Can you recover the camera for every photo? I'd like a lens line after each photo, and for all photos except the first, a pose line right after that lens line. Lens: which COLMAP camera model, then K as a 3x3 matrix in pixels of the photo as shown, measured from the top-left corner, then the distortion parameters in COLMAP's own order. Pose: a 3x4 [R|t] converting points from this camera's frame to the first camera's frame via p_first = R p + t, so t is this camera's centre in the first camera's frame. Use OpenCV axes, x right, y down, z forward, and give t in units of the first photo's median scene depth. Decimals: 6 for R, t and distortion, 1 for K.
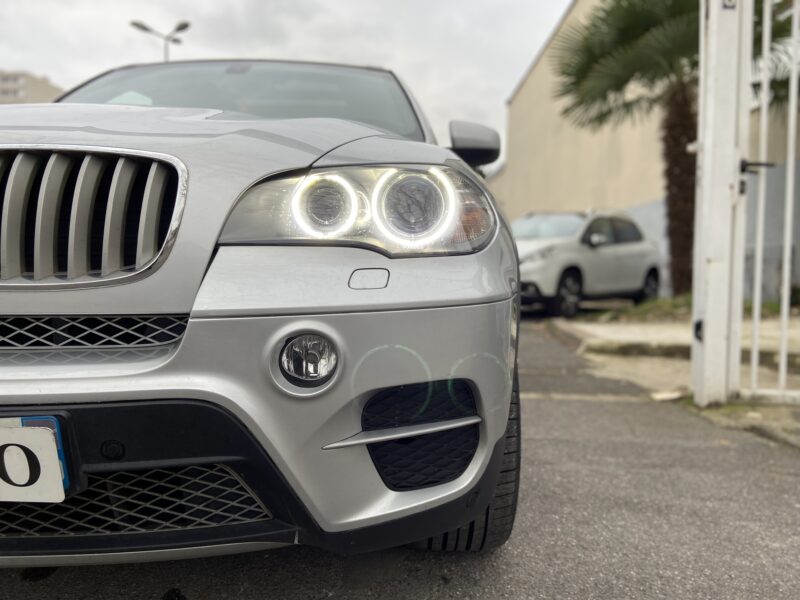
lens RADIAL K [[600.8, 0, 400.0], [0, 600.8, 300.0], [0, 0, 1]] dist [0.106127, -0.126389]
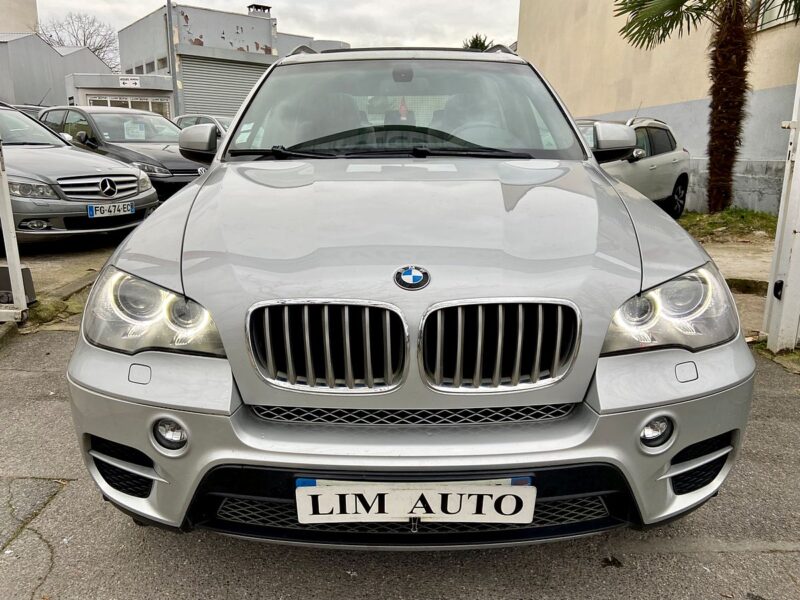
lens RADIAL K [[600.8, 0, 400.0], [0, 600.8, 300.0], [0, 0, 1]] dist [0.106127, -0.126389]
pose [[0.999802, -0.011876, 0.015995, -0.501939], [0.008473, 0.980142, 0.198117, -0.331931], [-0.018030, -0.197943, 0.980048, -0.284986]]
